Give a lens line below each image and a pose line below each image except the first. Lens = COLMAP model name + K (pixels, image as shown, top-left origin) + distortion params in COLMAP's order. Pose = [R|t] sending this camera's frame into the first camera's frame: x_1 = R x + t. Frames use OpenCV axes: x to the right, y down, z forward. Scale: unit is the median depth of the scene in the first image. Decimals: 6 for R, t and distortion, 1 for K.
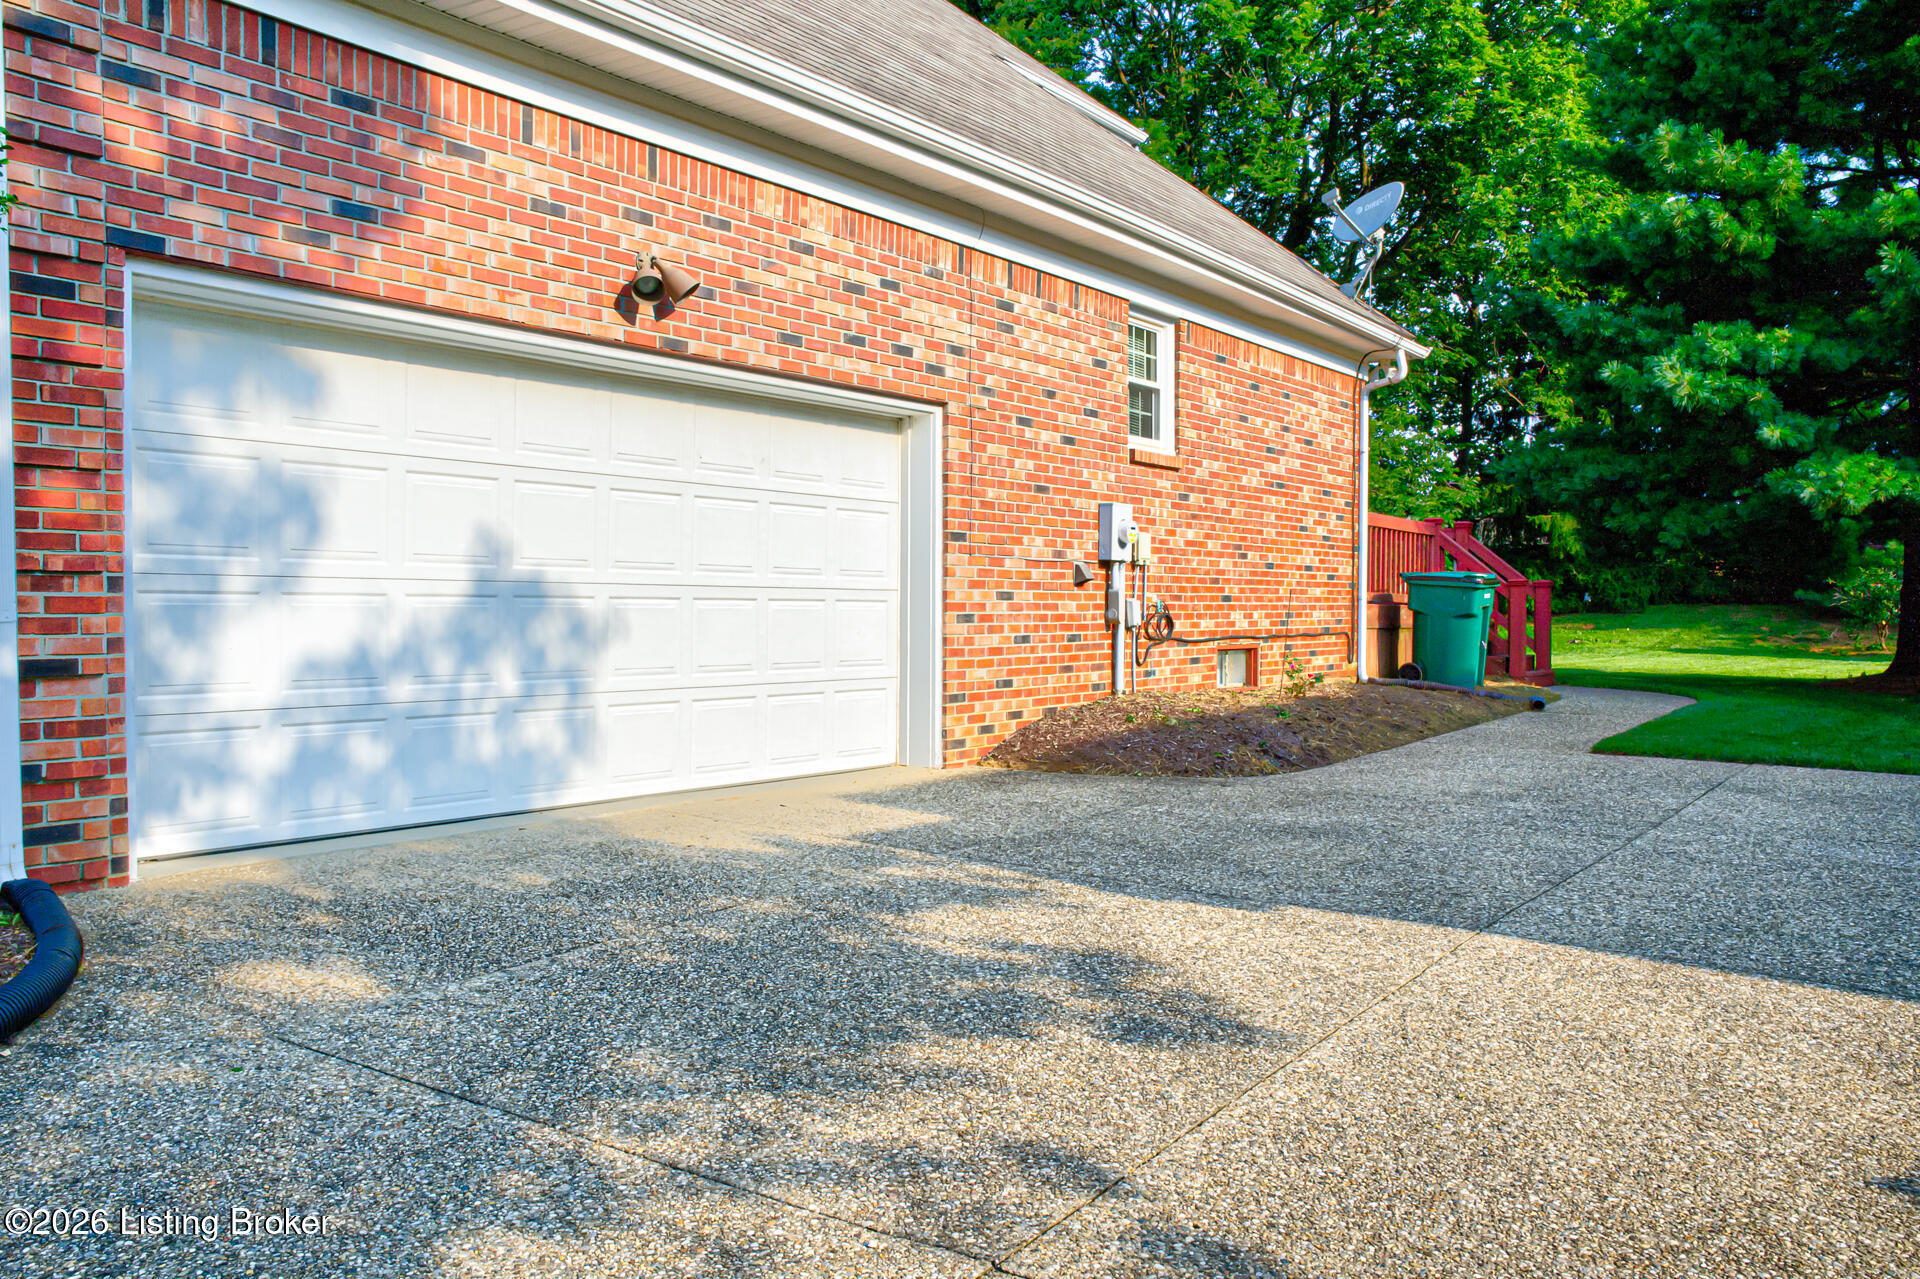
lens RADIAL K [[1609.9, 0, 960.0], [0, 1609.9, 639.5], [0, 0, 1]] dist [-0.031554, 0.002459]
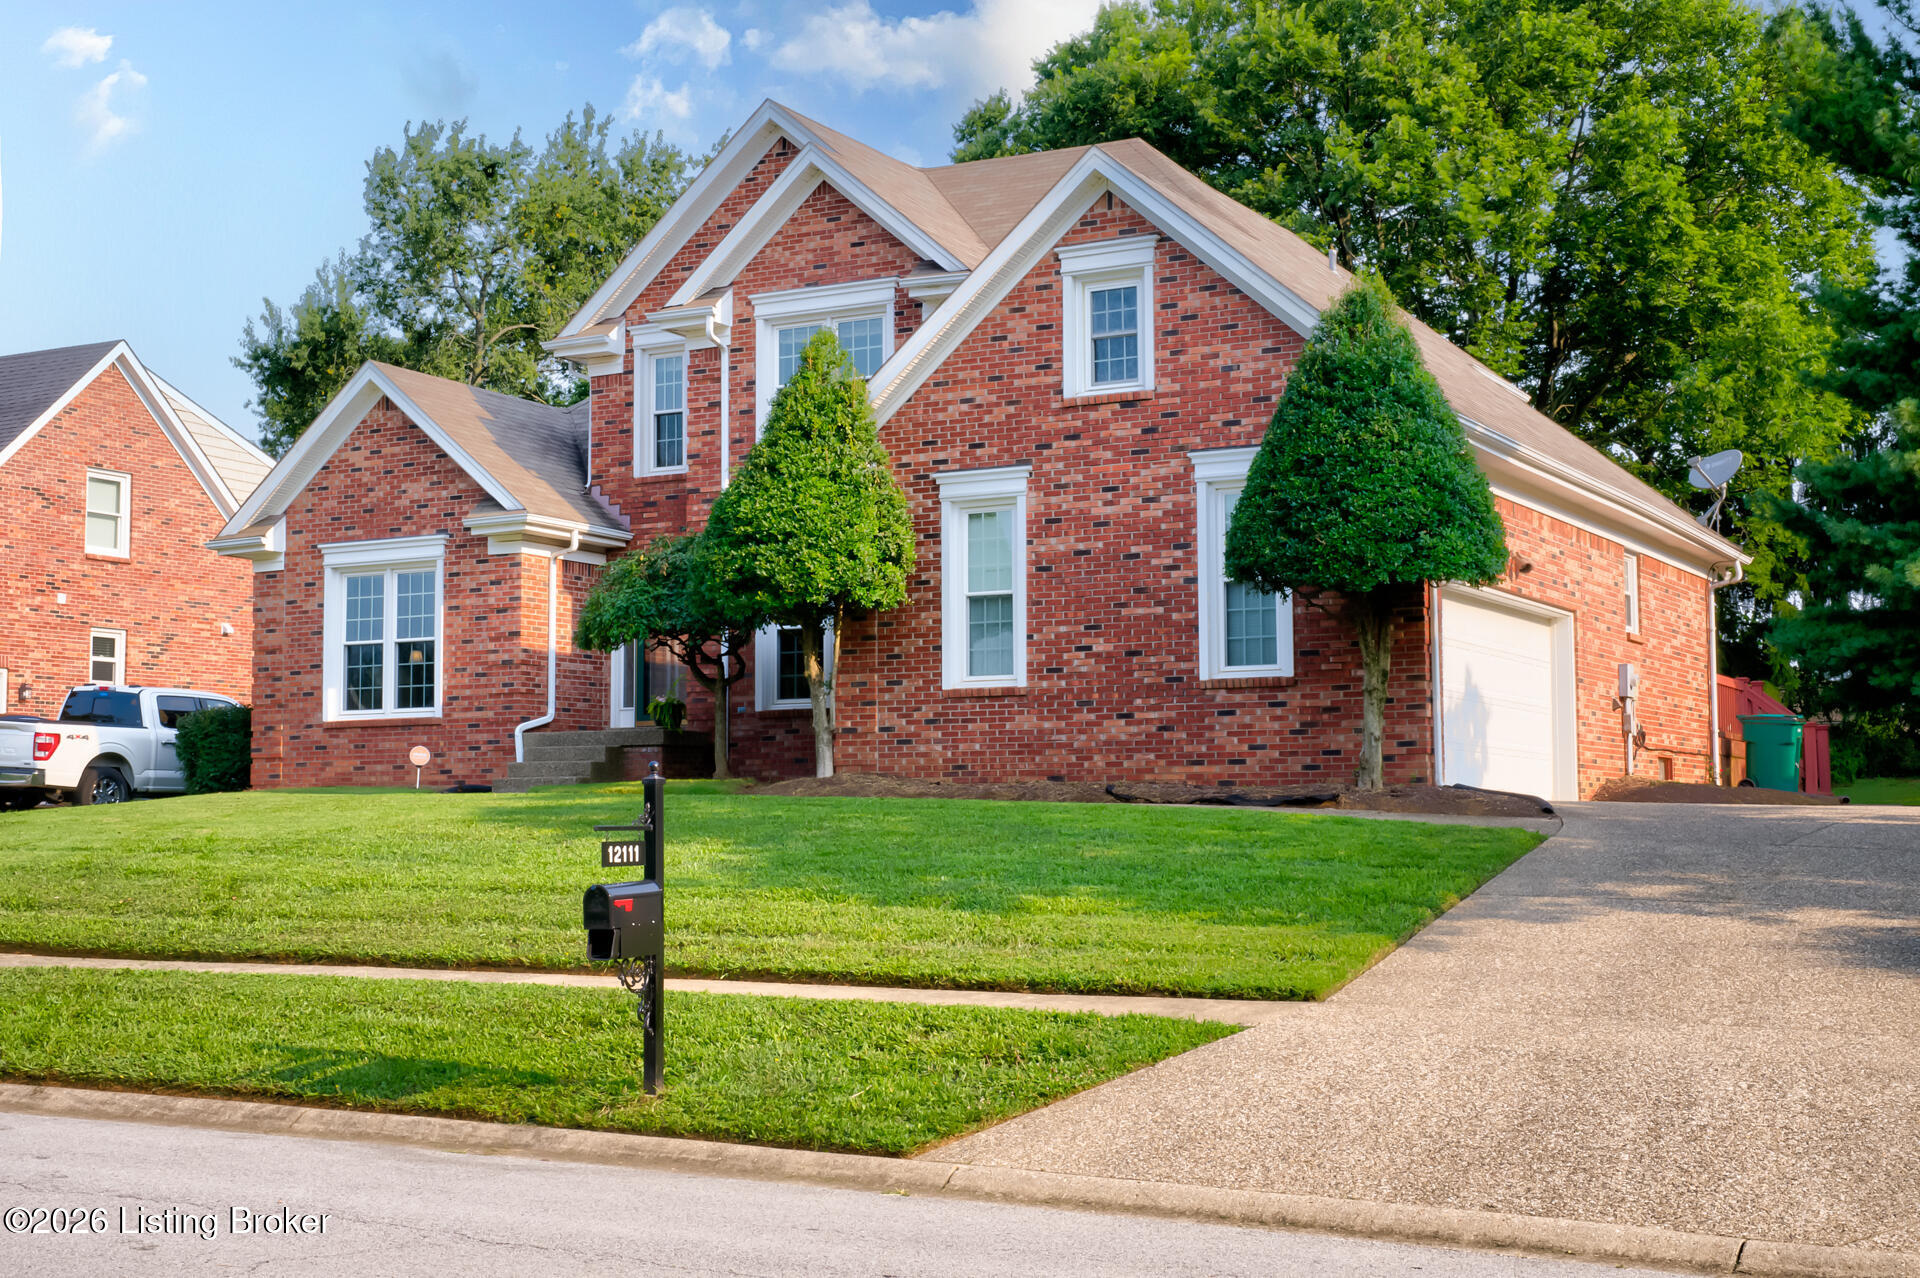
lens RADIAL K [[2438.1, 0, 960.0], [0, 2438.1, 639.0], [0, 0, 1]] dist [0.022217, 0.024557]
pose [[0.996678, 0.002939, 0.081387, -0.604237], [0.005244, 0.994958, -0.100153, 0.107614], [-0.081271, 0.100247, 0.991638, -1.126765]]
